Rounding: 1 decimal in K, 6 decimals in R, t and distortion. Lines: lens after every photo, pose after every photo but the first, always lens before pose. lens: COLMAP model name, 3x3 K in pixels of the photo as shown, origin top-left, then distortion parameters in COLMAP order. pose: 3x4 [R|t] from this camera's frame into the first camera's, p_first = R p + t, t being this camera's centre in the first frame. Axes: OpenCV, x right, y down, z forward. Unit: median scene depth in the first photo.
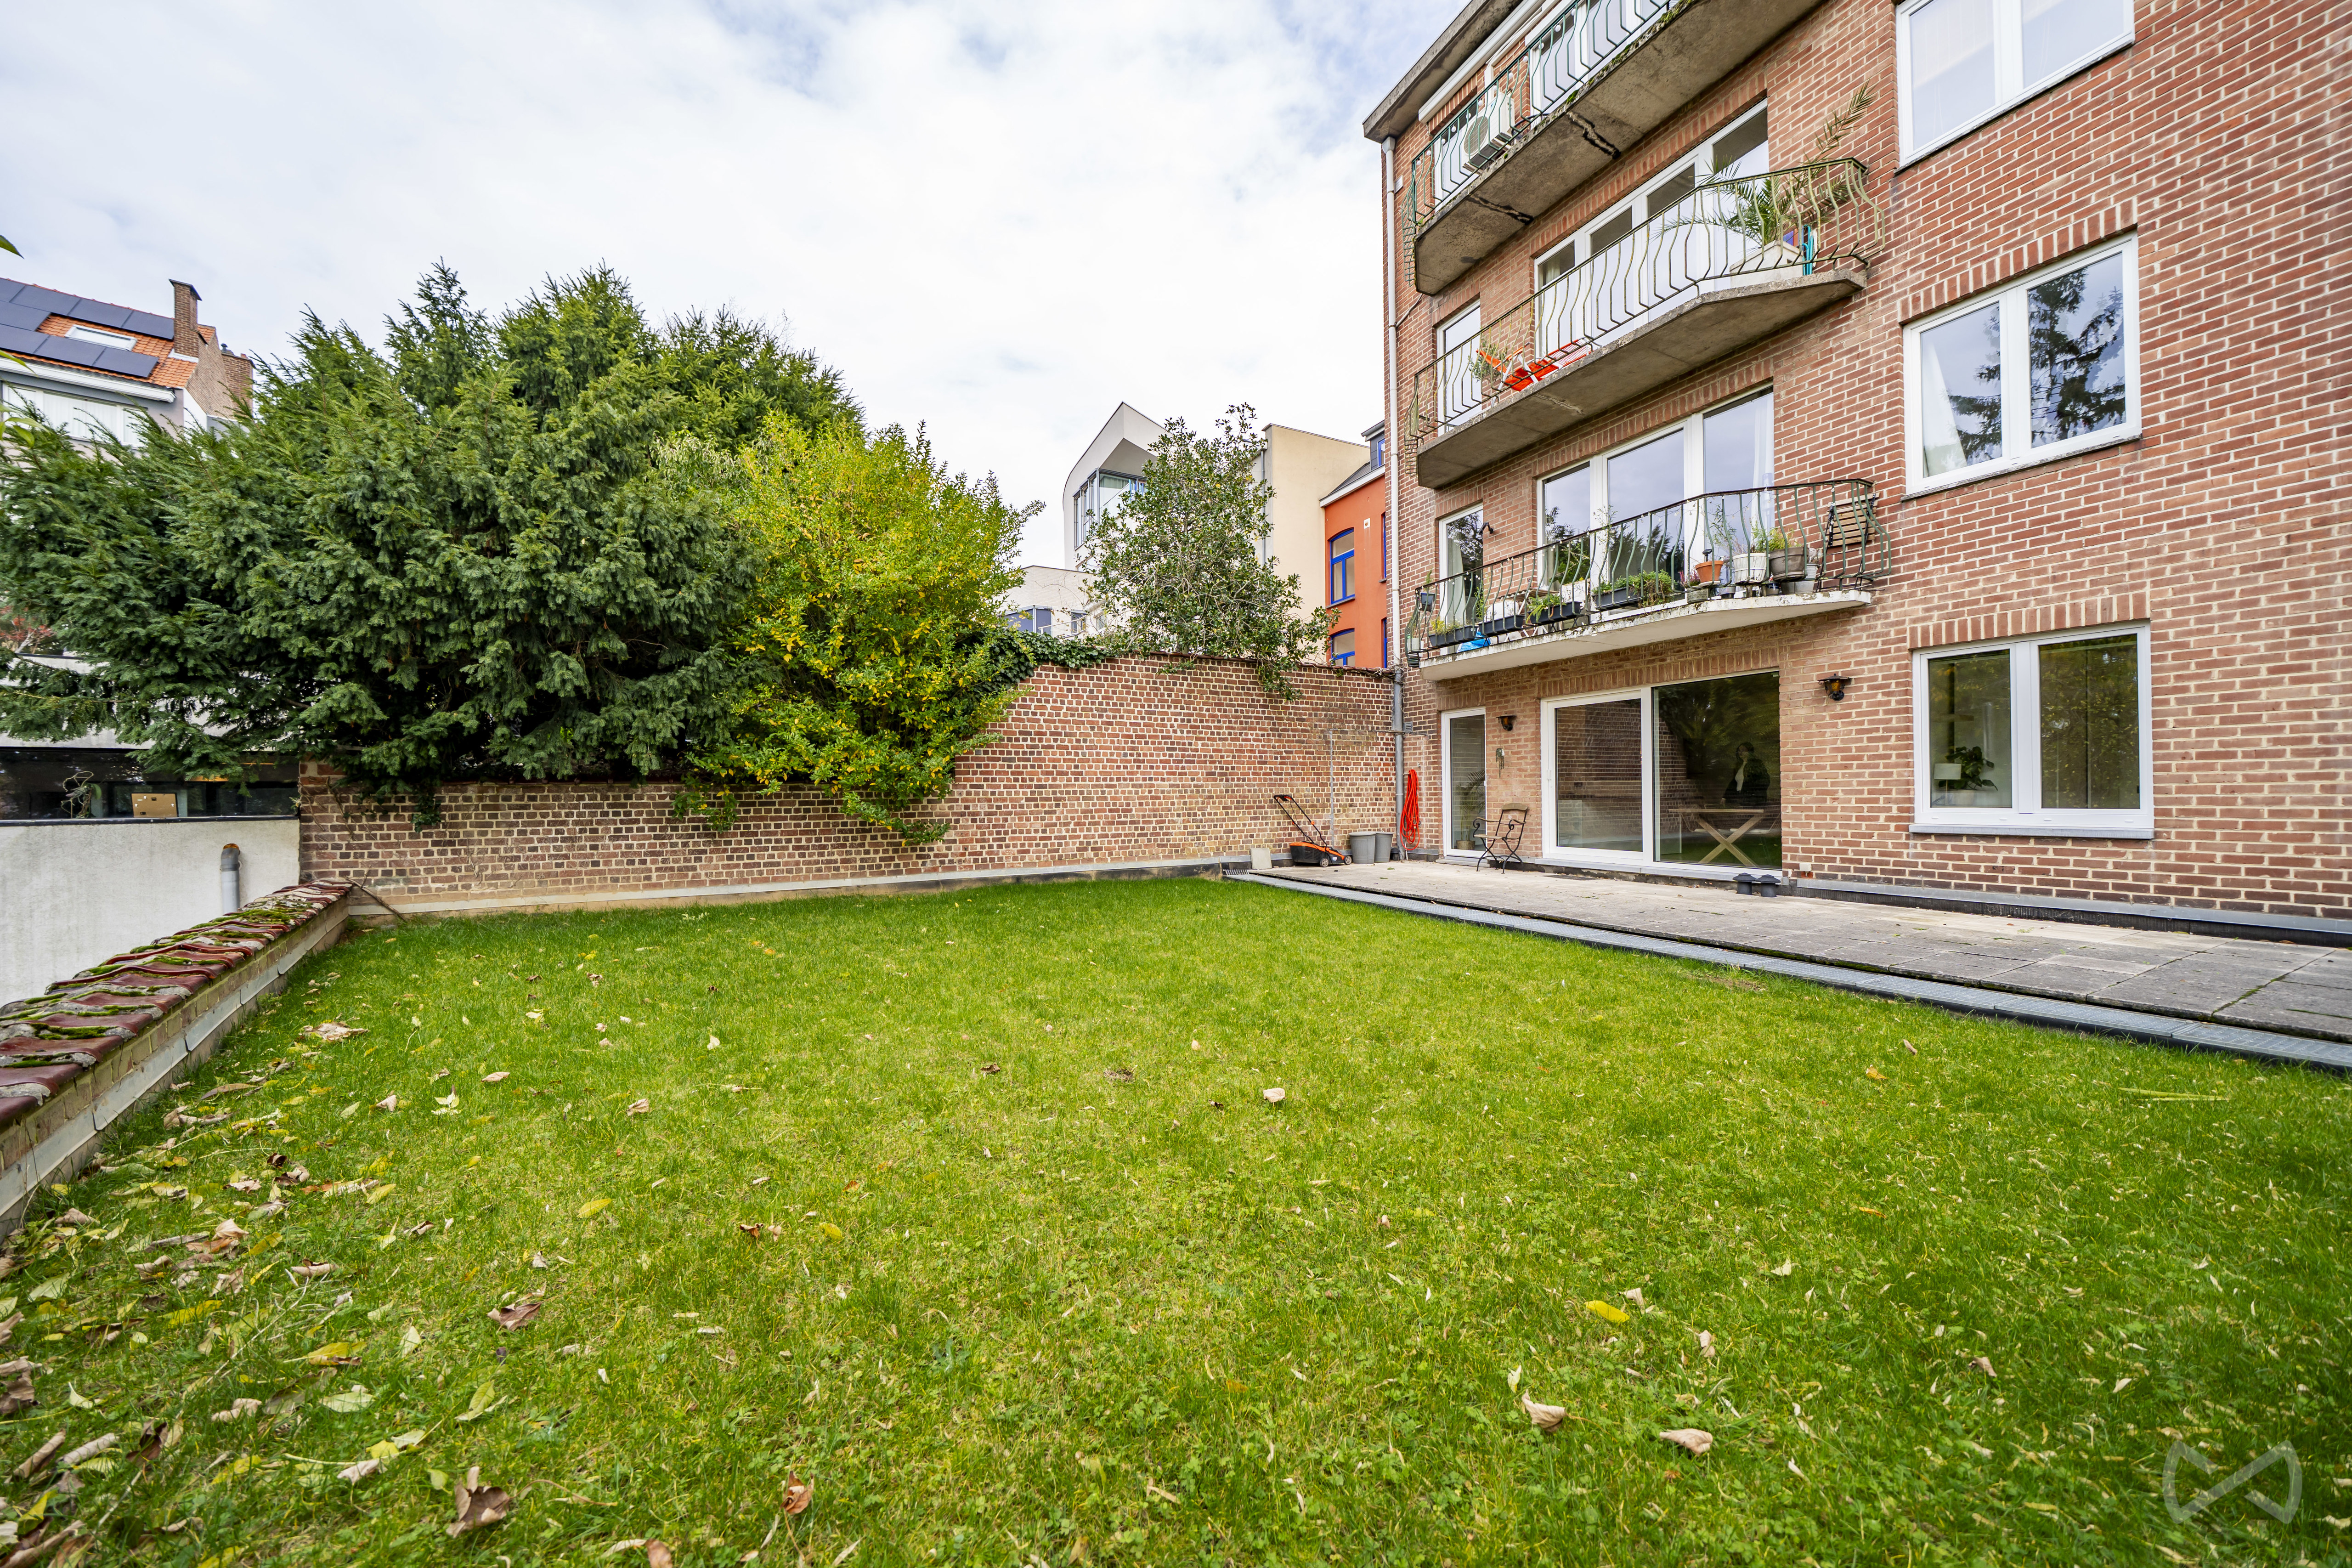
lens RADIAL K [[816.2, 0, 1191.2], [0, 816.2, 792.1], [0, 0, 1]] dist [0.001522, -0.000500]
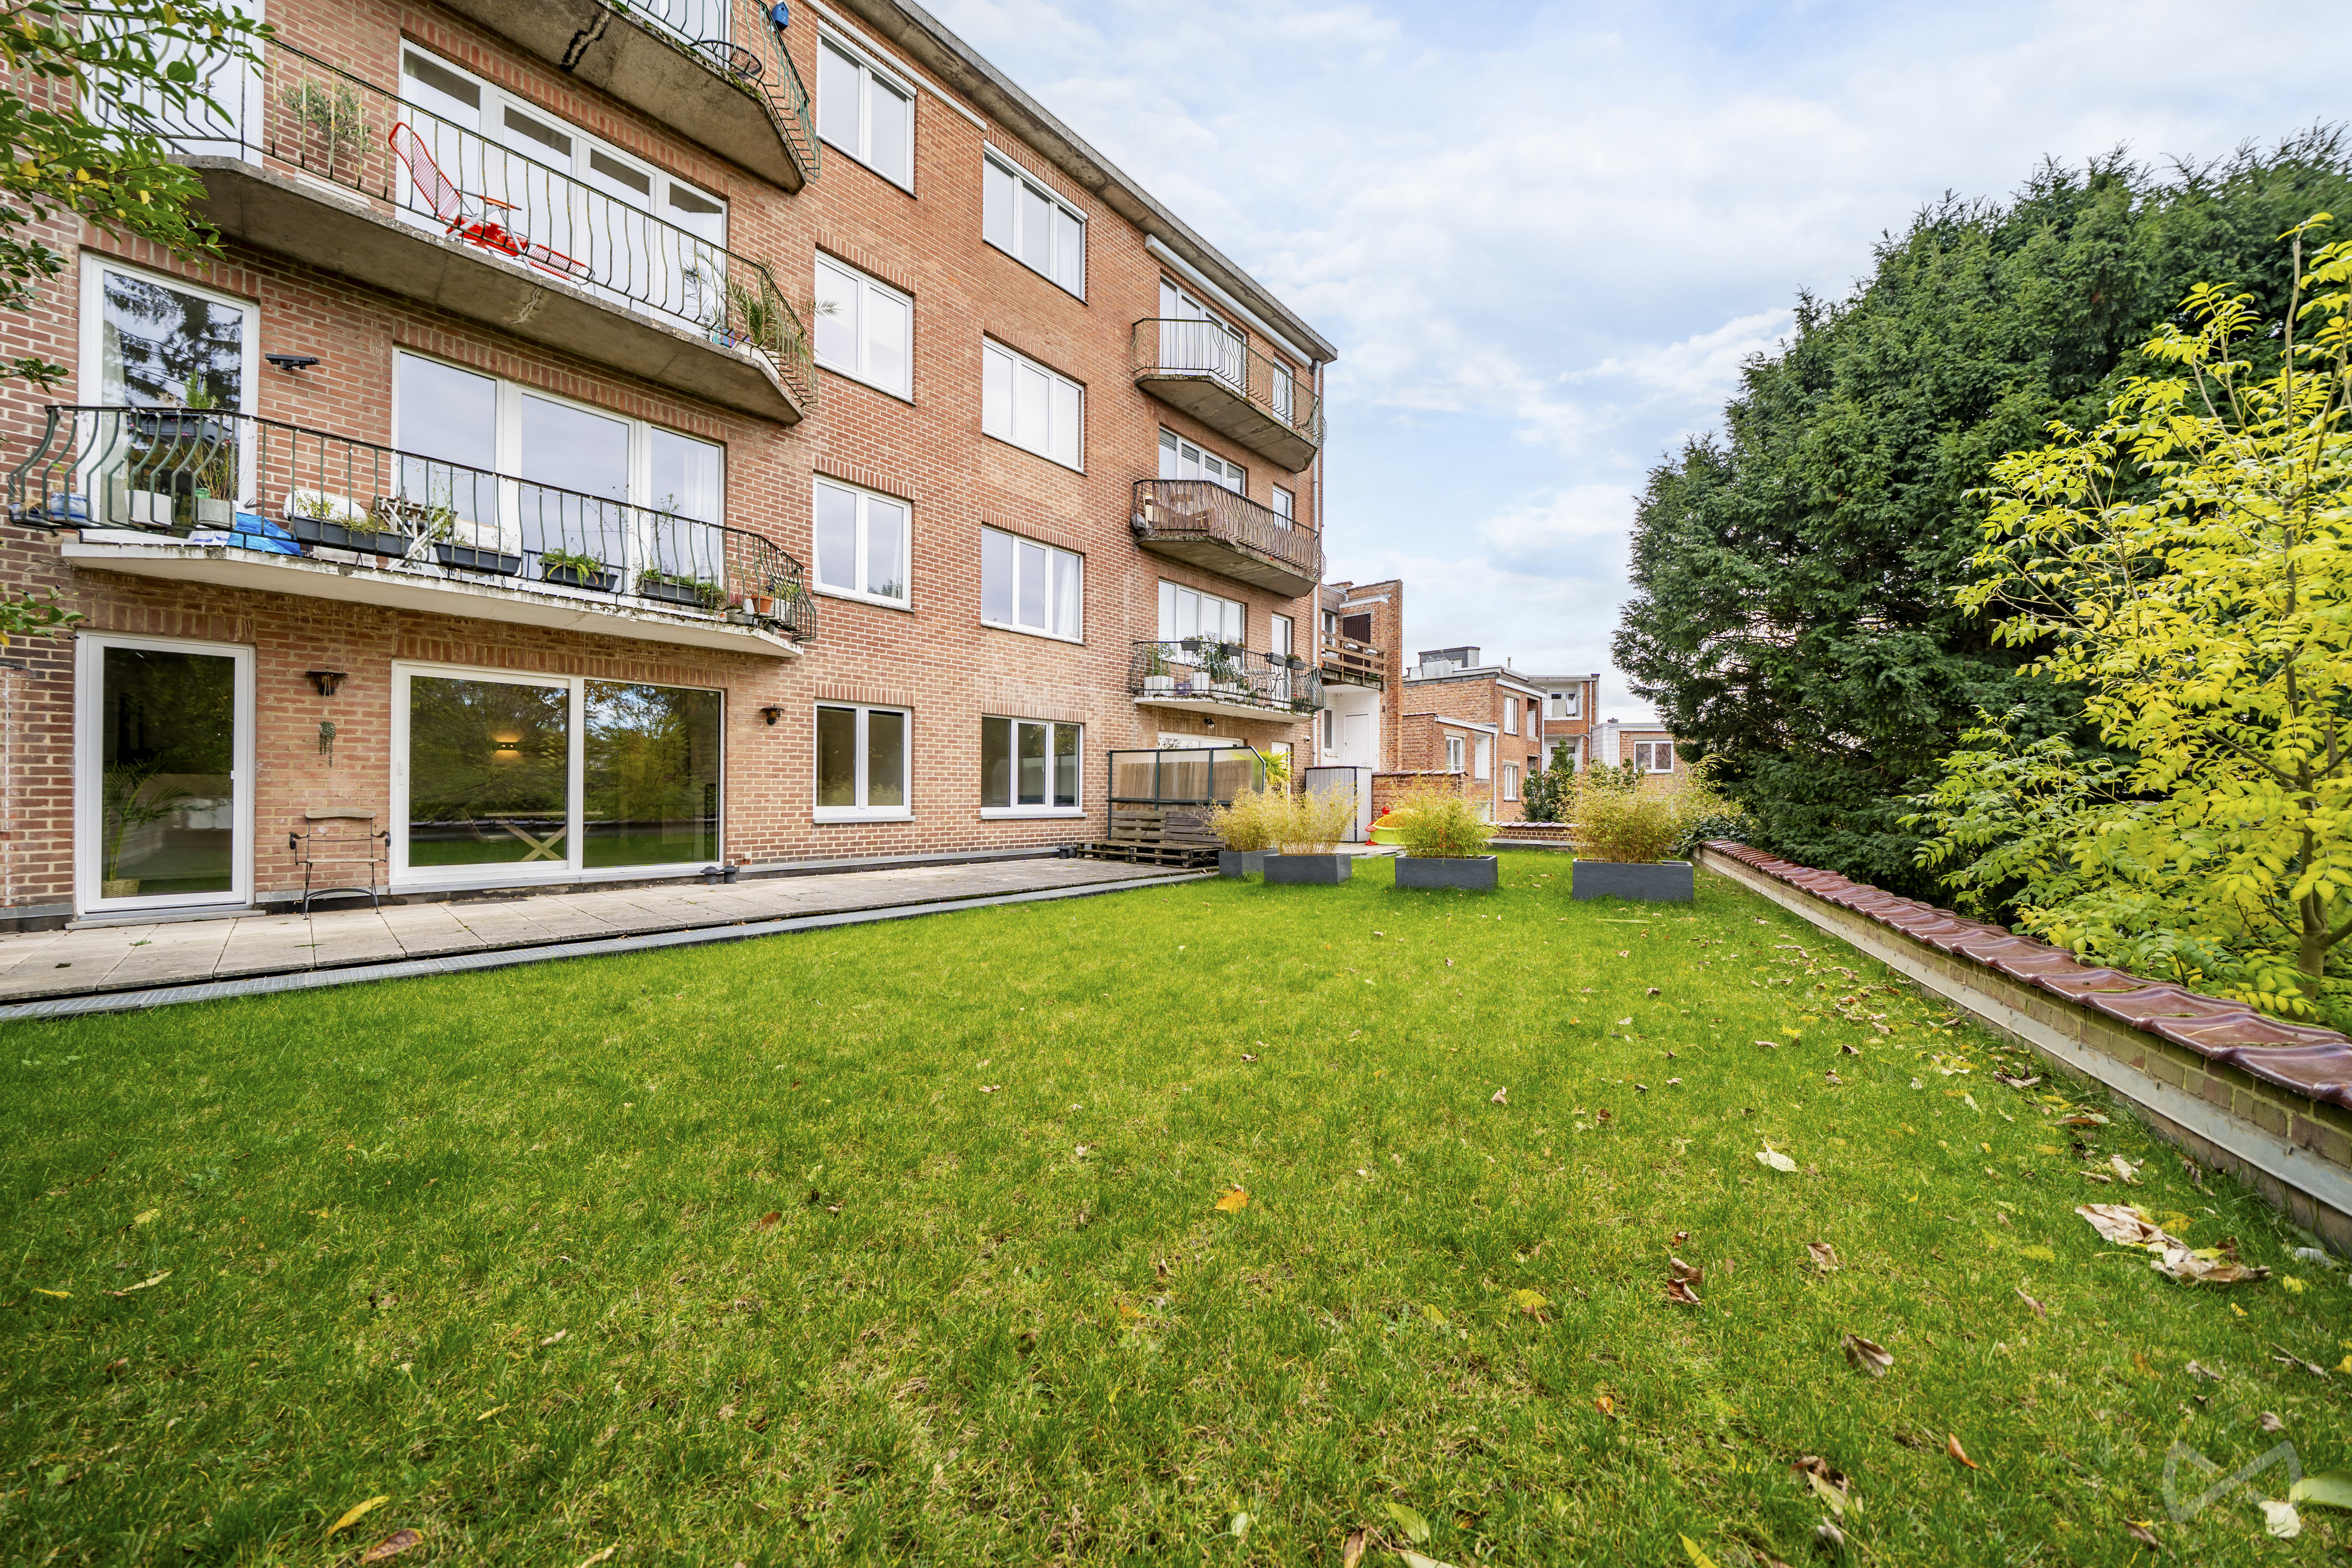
lens RADIAL K [[816.2, 0, 1183.1], [0, 816.2, 790.6], [0, 0, 1]] dist [0.001522, -0.000500]
pose [[-0.369883, 0.013071, 0.928986, -0.658571], [-0.005553, 0.999852, -0.016279, 0.010316], [-0.929062, -0.011180, -0.369756, 0.869046]]
